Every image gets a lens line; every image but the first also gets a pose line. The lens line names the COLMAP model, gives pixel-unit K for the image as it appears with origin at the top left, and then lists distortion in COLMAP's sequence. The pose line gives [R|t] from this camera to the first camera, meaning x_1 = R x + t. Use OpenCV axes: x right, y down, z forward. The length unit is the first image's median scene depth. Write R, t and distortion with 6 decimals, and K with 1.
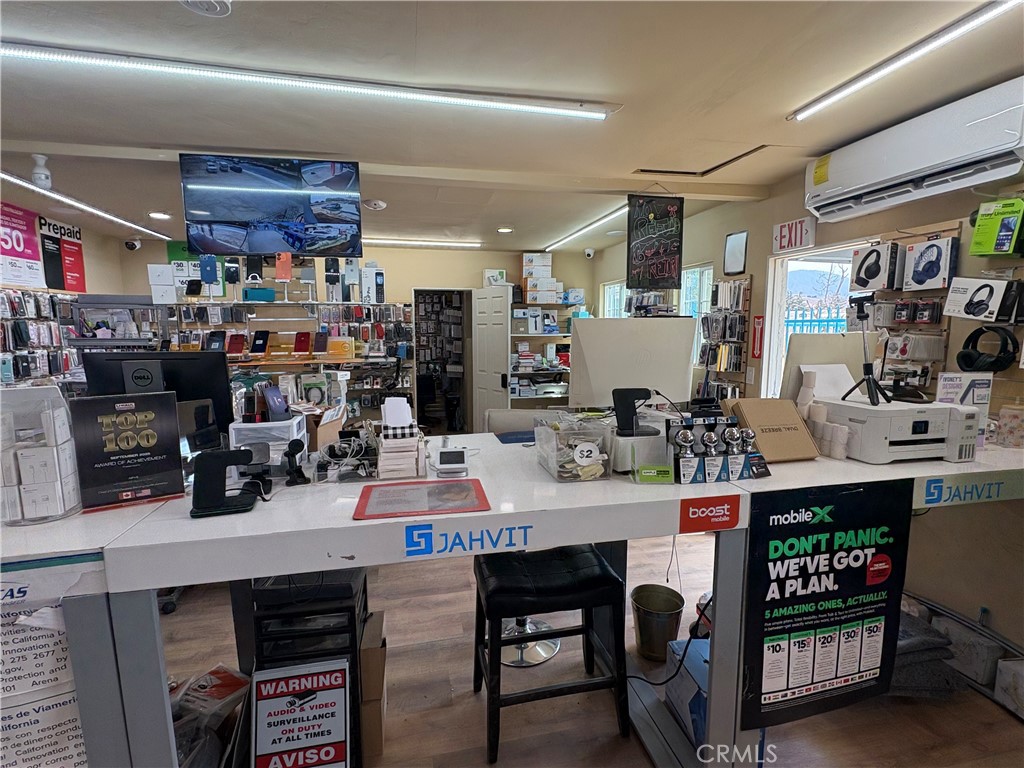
lens RADIAL K [[494.4, 0, 510.3], [0, 494.4, 386.2], [0, 0, 1]] dist [-0.000006, -0.000531]
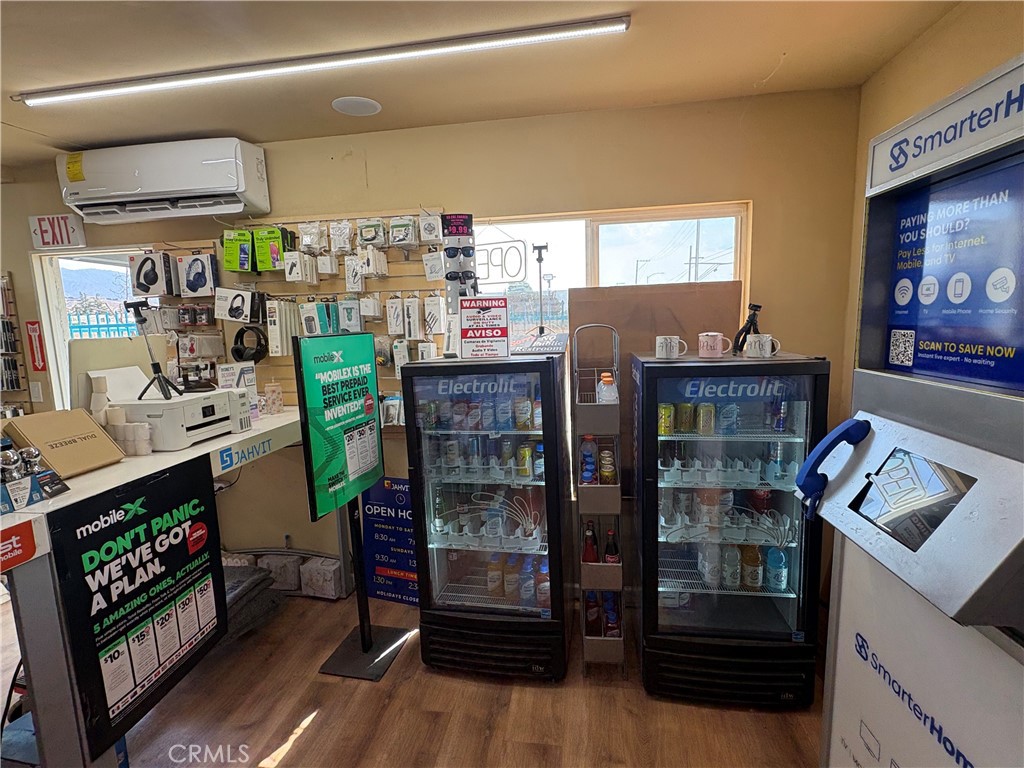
lens RADIAL K [[494.4, 0, 510.3], [0, 494.4, 386.2], [0, 0, 1]] dist [-0.000006, -0.000531]
pose [[0.350949, -0.137311, 0.926272, -0.025209], [0.144446, 0.985289, 0.091331, 0.021341], [-0.925186, 0.101744, 0.365621, -0.143020]]
